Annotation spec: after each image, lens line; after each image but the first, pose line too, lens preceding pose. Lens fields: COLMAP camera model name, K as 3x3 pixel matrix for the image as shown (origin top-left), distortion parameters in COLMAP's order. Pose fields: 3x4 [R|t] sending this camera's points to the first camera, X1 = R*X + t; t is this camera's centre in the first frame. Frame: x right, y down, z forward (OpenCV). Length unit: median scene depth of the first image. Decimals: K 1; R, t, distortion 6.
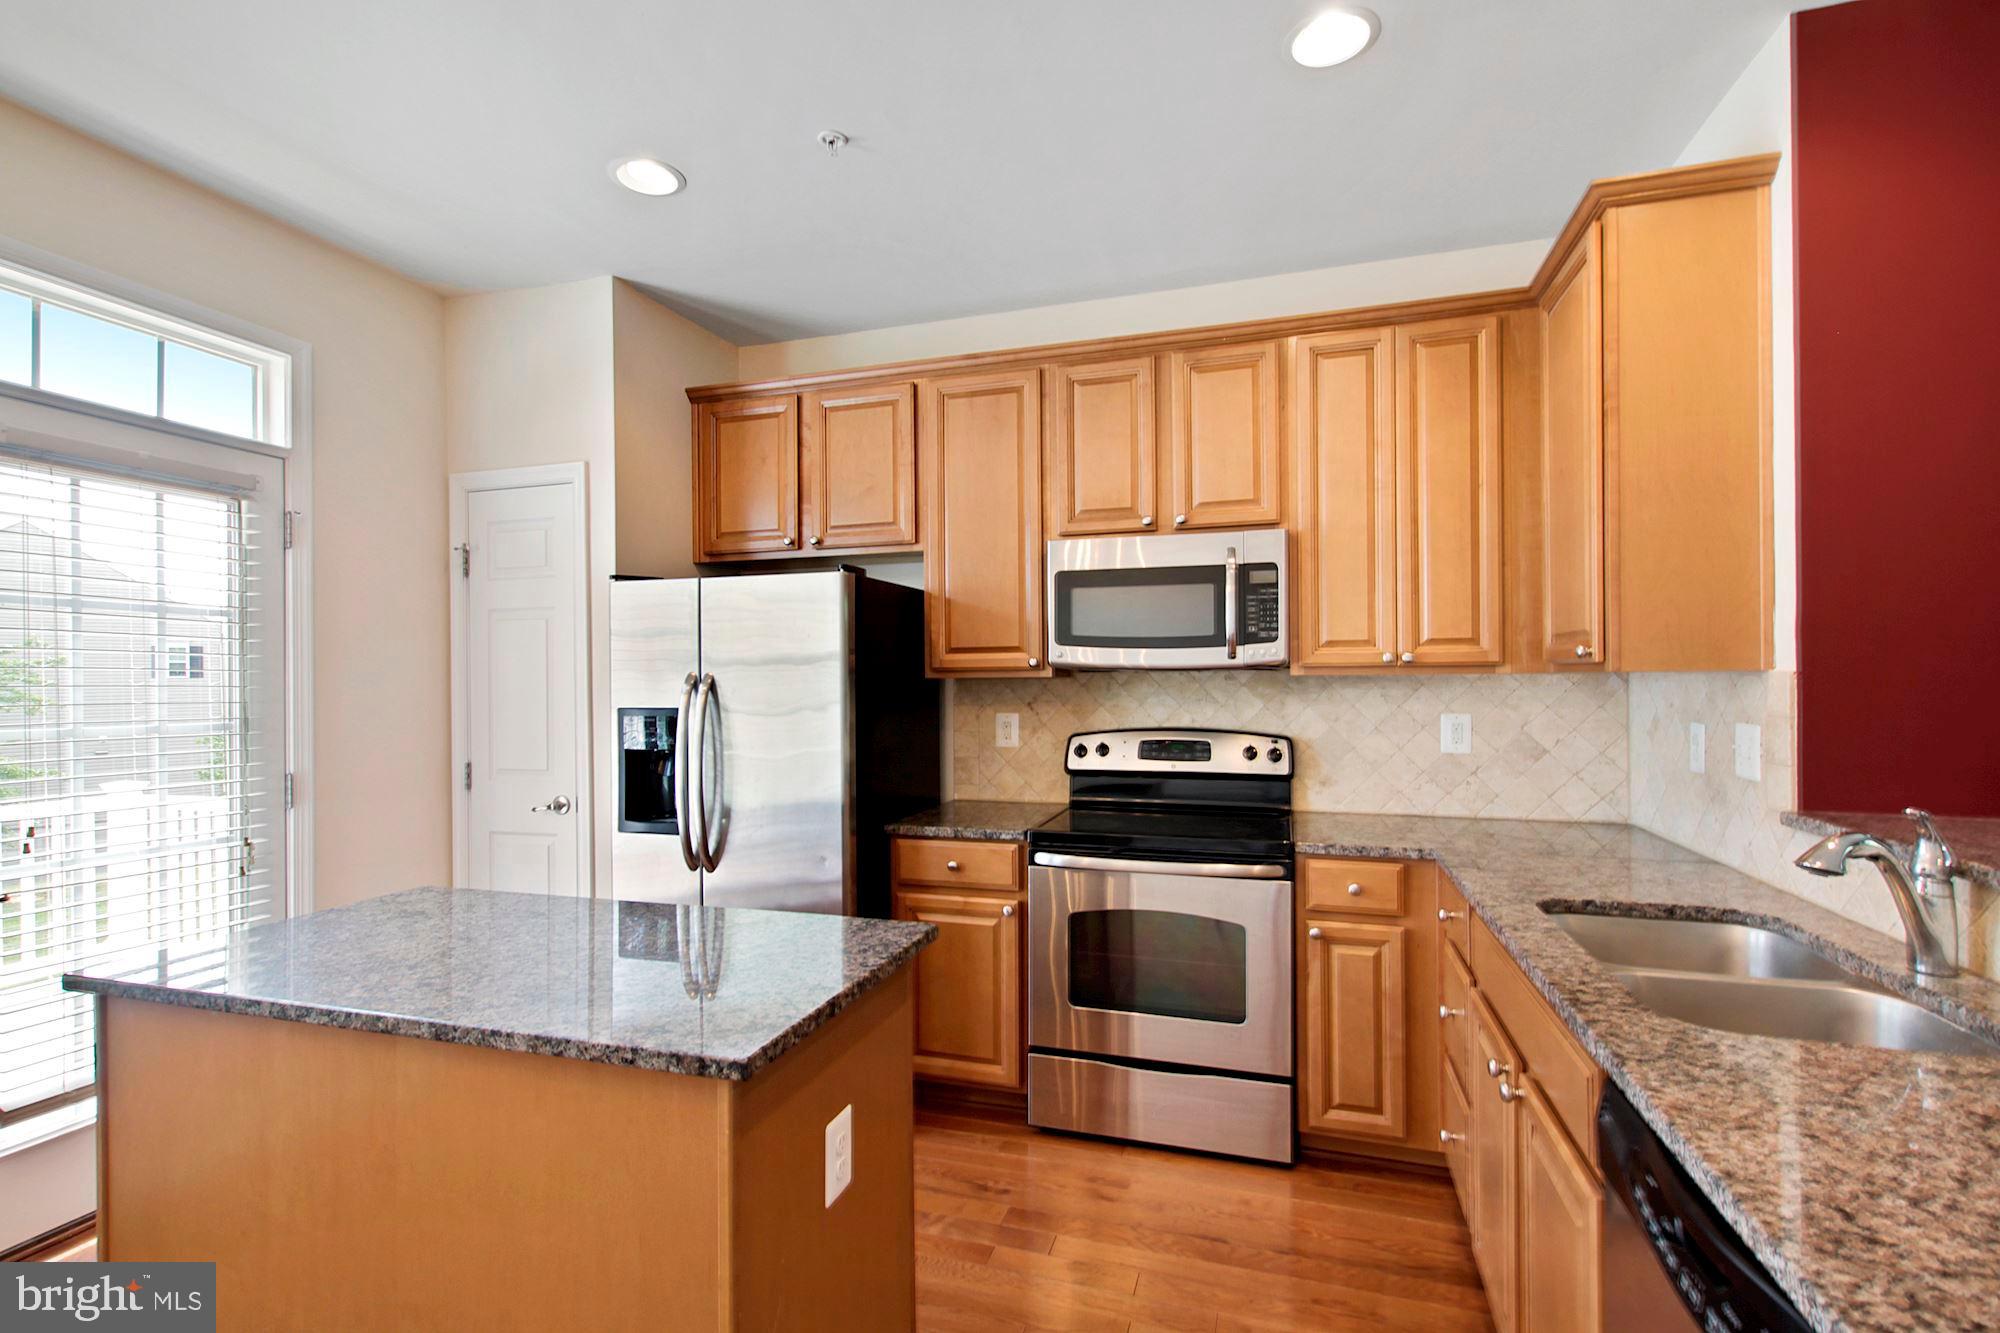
lens RADIAL K [[925.9, 0, 996.1], [0, 925.9, 679.1], [0, 0, 1]] dist [-0.000697, 0.000020]
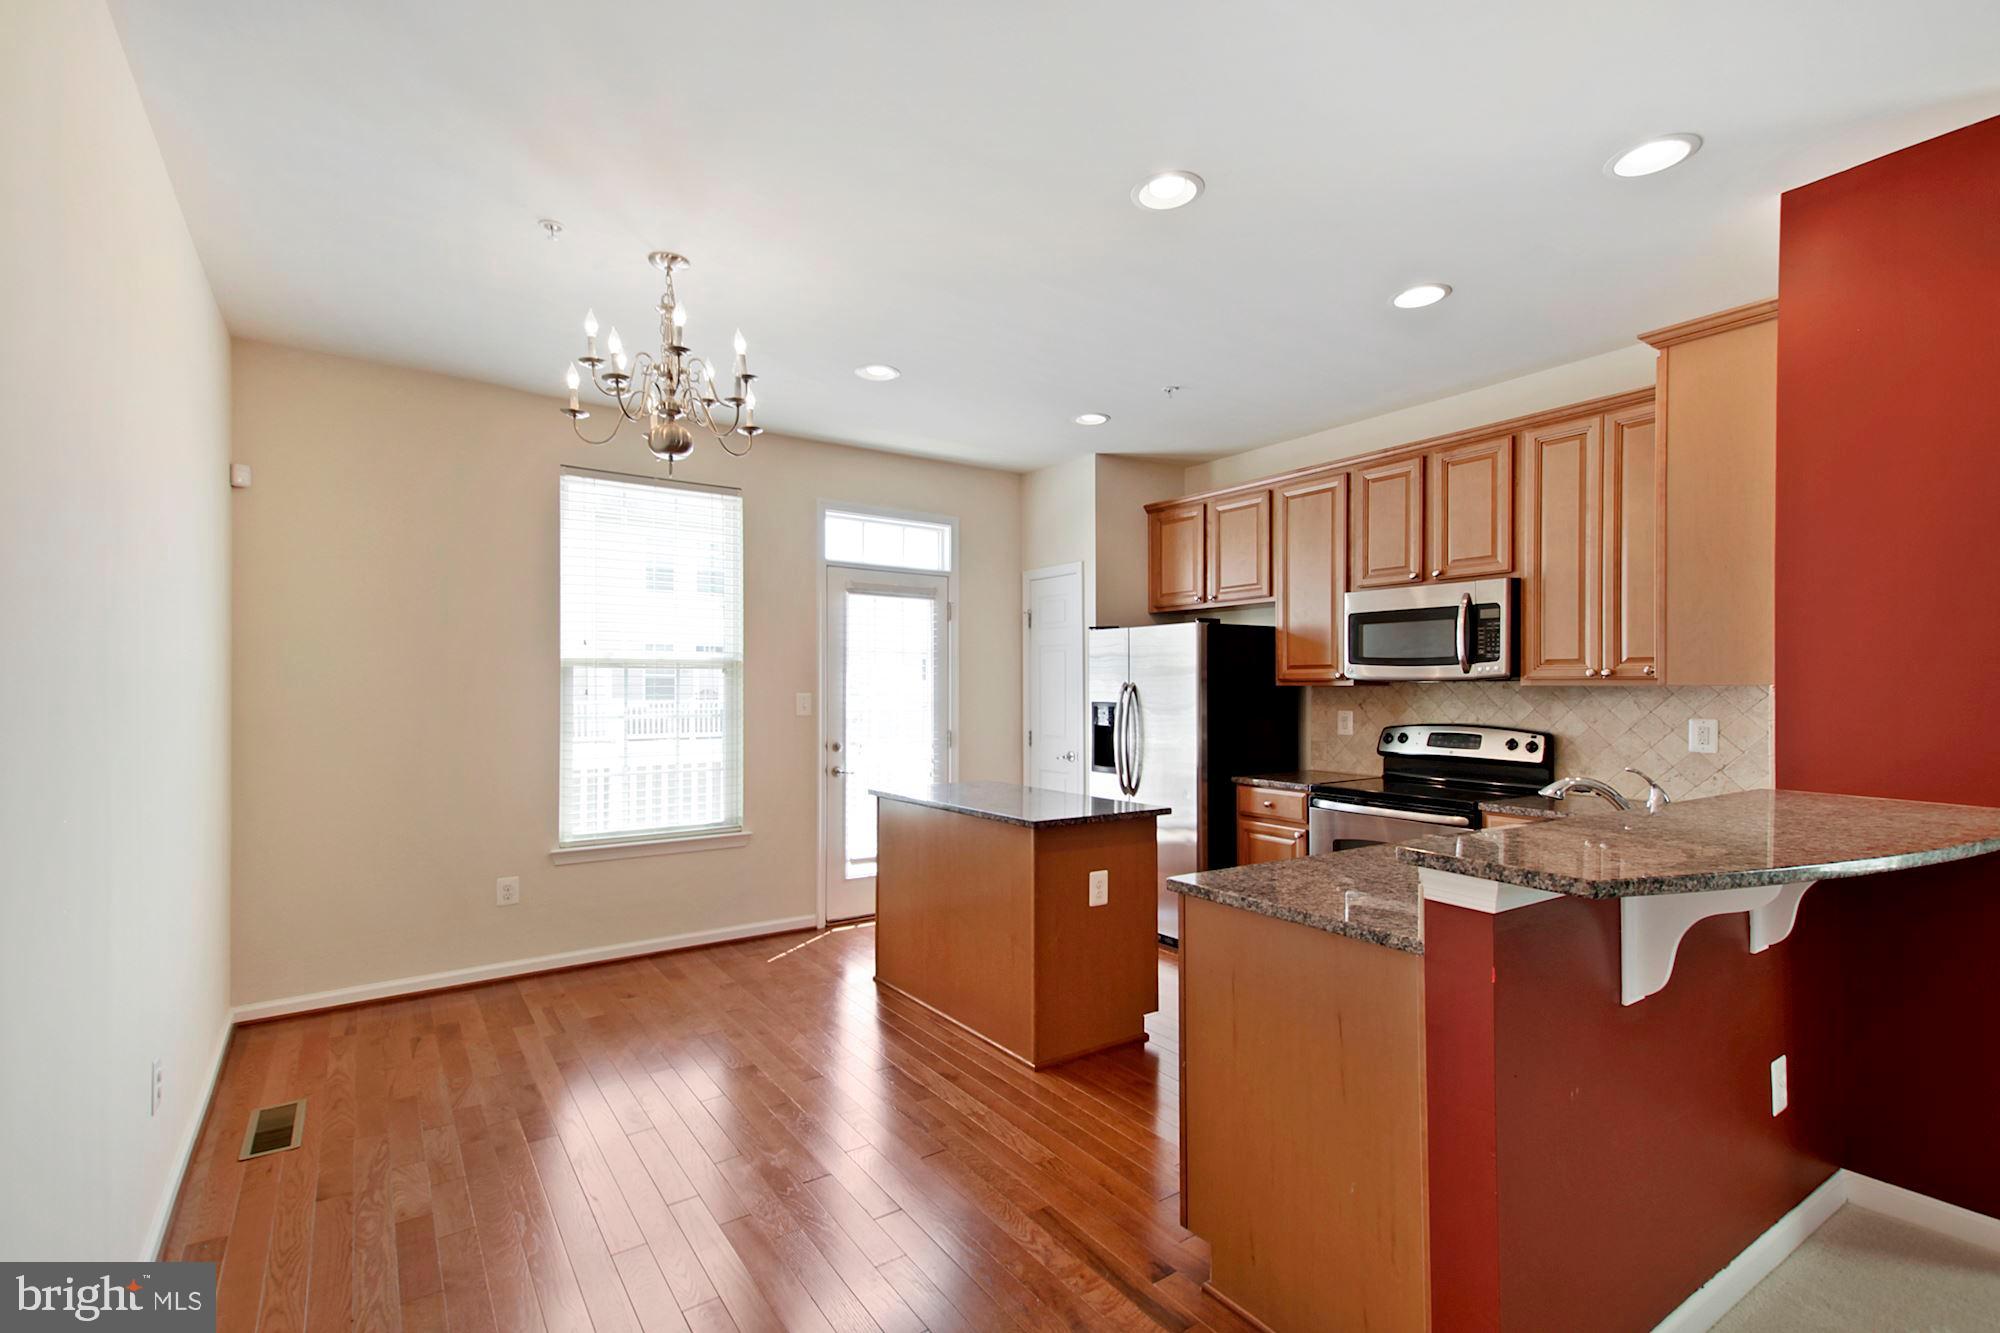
lens RADIAL K [[912.1, 0, 987.1], [0, 912.1, 671.8], [0, 0, 1]] dist [0.027042, 0.000151]
pose [[0.783203, -0.002954, -0.621759, 0.523168], [-0.003391, 0.999954, -0.009023, -0.009008], [0.621757, 0.009175, 0.783156, -0.497961]]
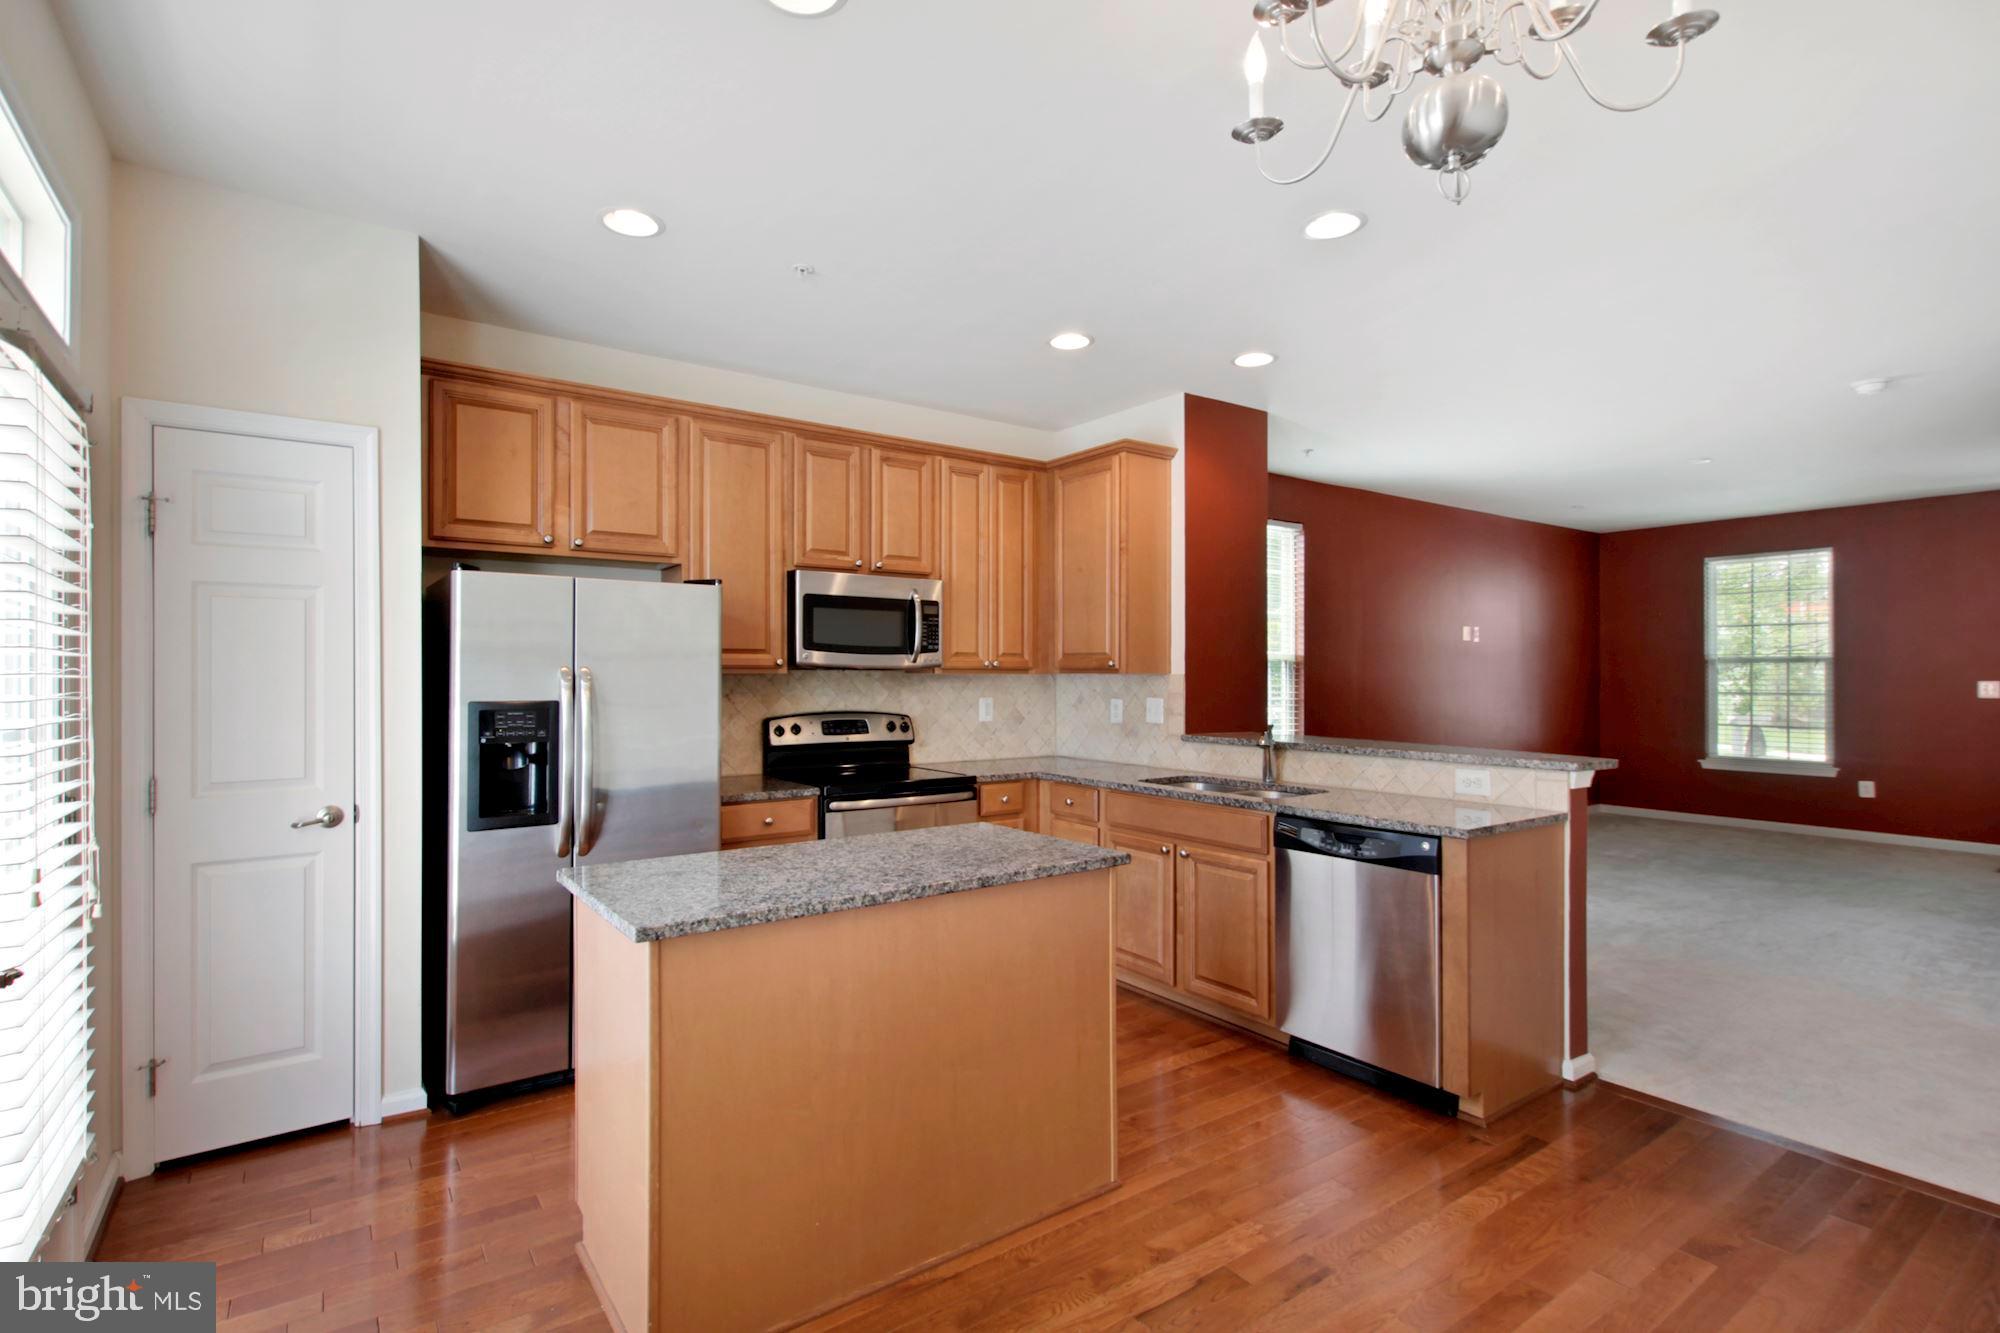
lens RADIAL K [[934.0, 0, 1000.0], [0, 934.0, 666.5], [0, 0, 1]] dist [-0.000649, -0.000497]
pose [[0.601080, 0.014011, 0.799066, -0.835737], [-0.006720, 0.999900, -0.012477, 0.002421], [-0.799160, 0.002130, 0.601114, -0.025261]]
